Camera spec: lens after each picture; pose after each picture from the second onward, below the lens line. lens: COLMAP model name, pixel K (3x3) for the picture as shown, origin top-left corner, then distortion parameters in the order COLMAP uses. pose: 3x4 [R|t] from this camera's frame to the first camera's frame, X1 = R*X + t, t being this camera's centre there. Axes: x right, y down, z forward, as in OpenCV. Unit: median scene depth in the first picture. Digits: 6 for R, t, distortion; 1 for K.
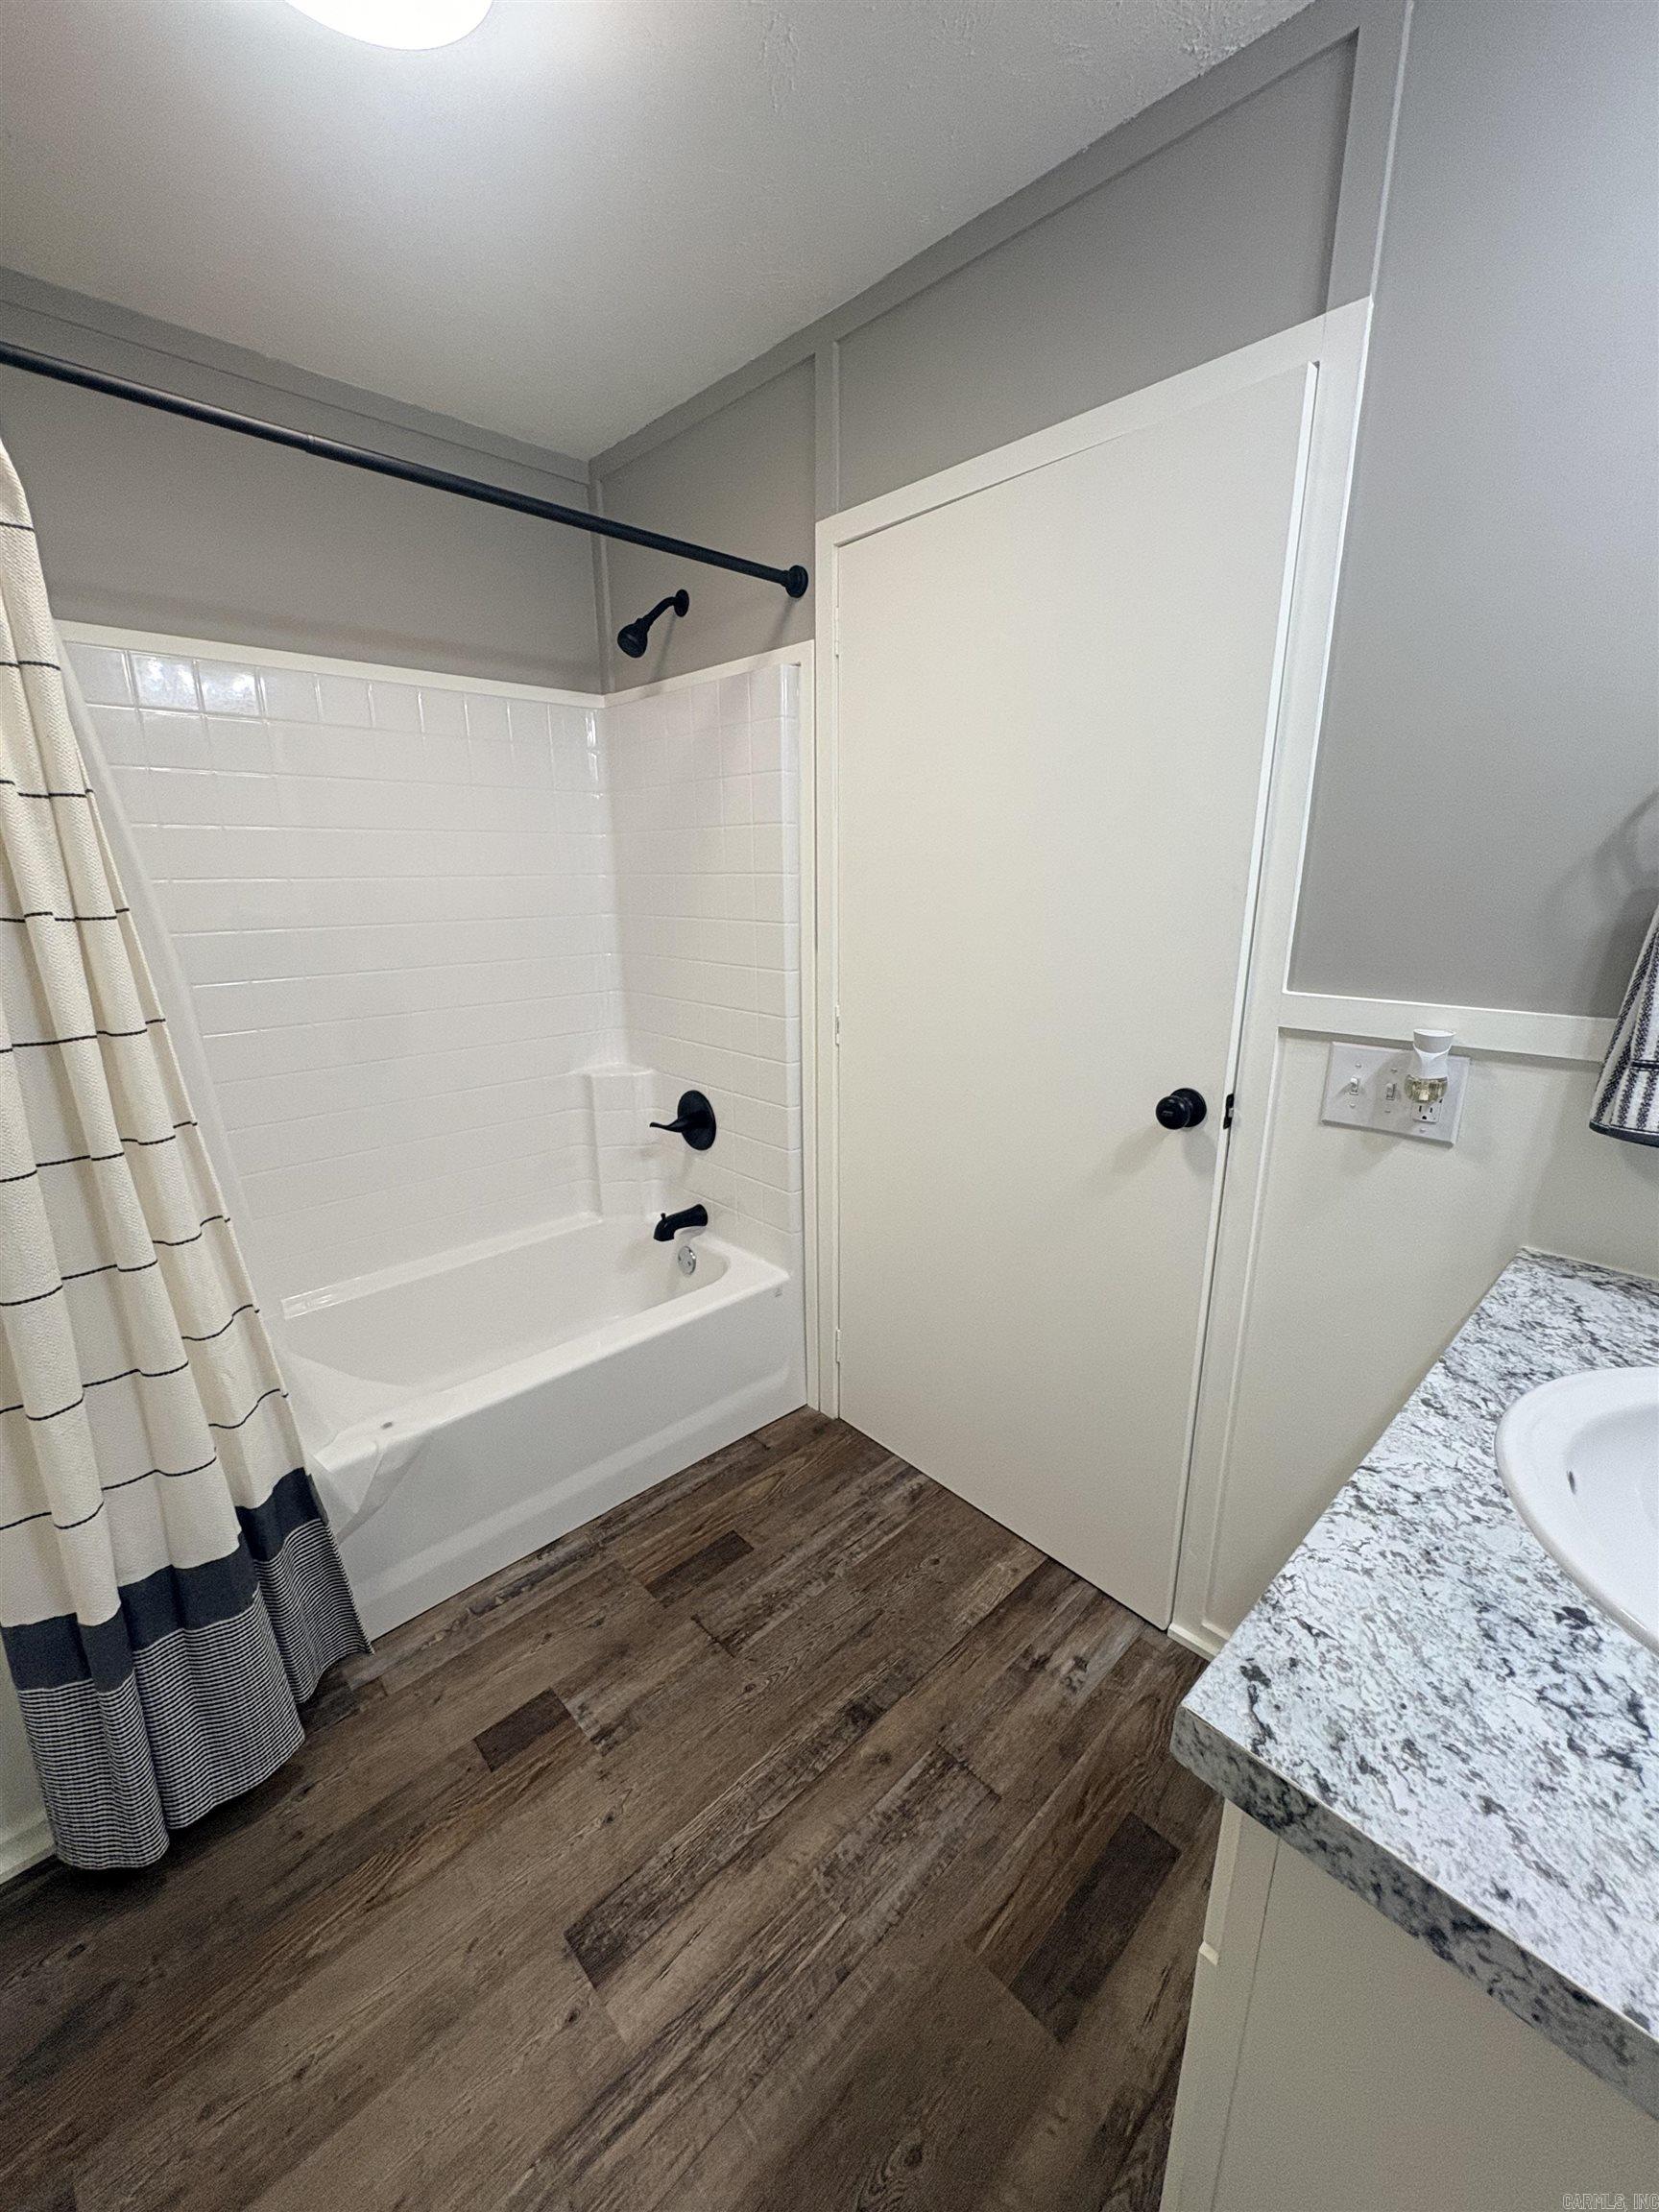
lens RADIAL K [[873.2, 0, 827.4], [0, 873.2, 1103.7], [0, 0, 1]] dist [-0.004012, 0.000634]
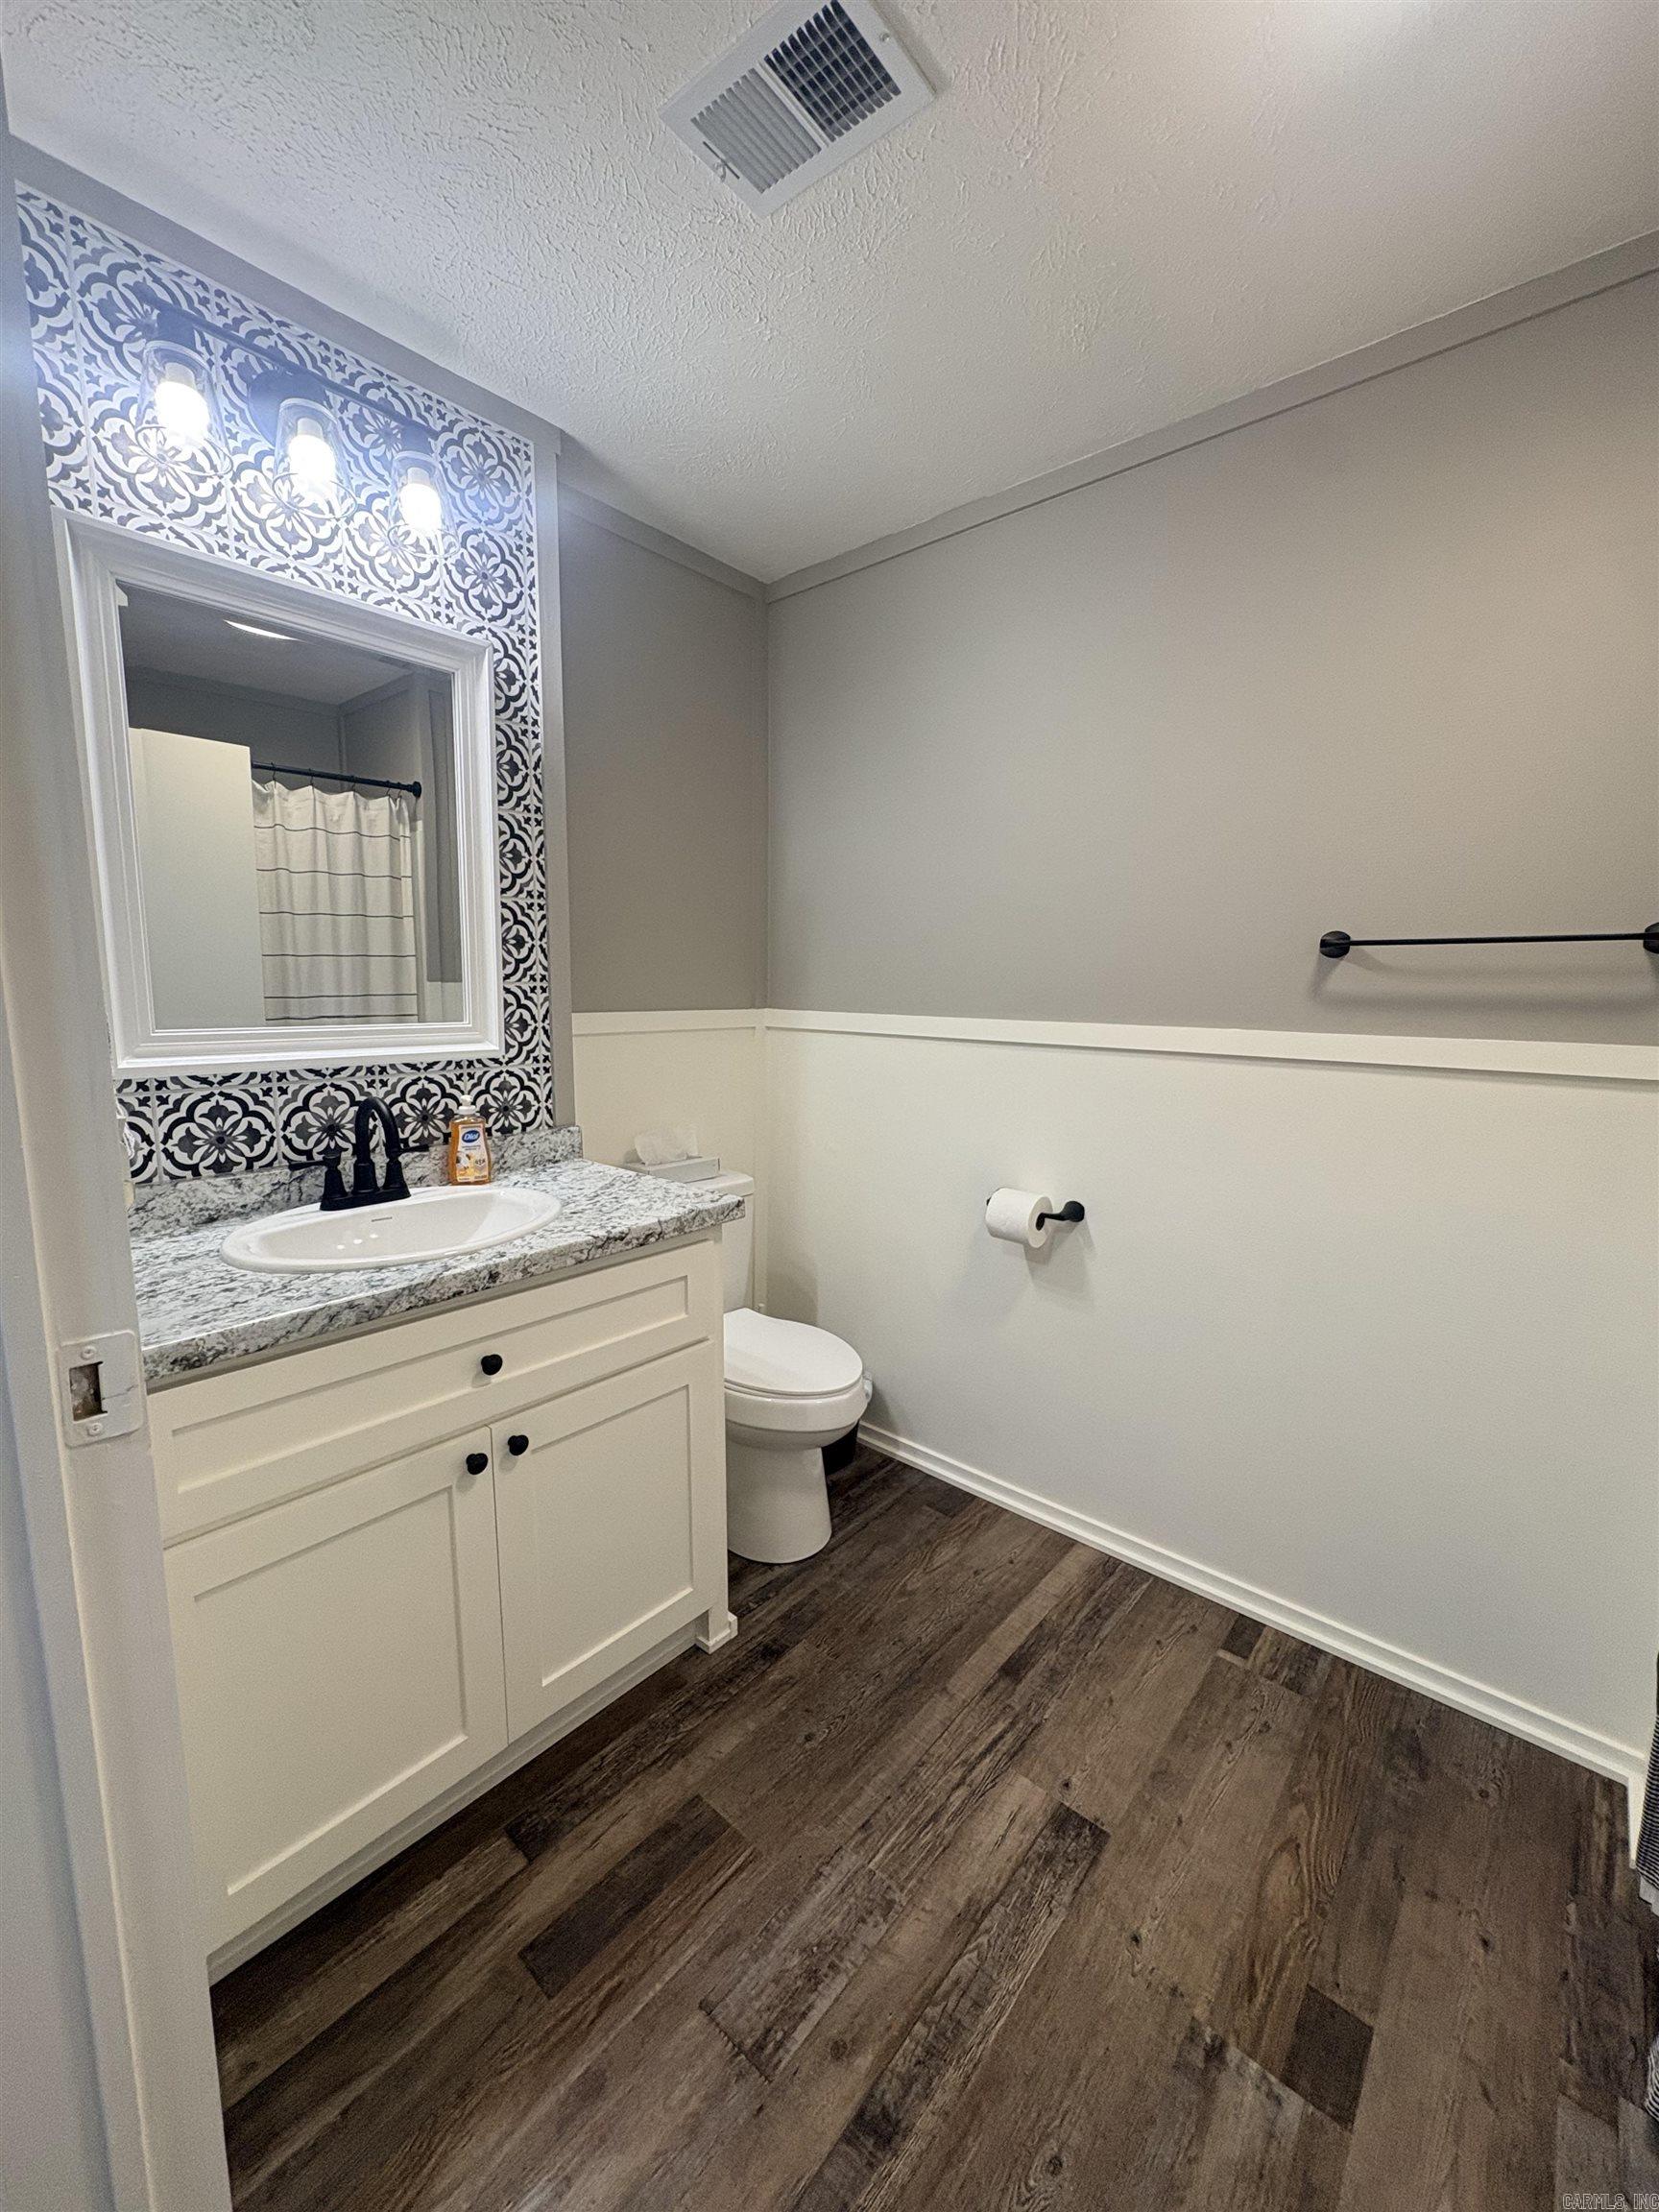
lens RADIAL K [[873.2, 0, 828.0], [0, 873.2, 1104.1], [0, 0, 1]] dist [-0.004012, 0.000634]
pose [[-0.995677, 0.003983, -0.092796, 0.155879], [-0.033304, 0.917337, 0.396716, -0.342603], [0.086705, 0.398091, -0.913239, 1.482851]]
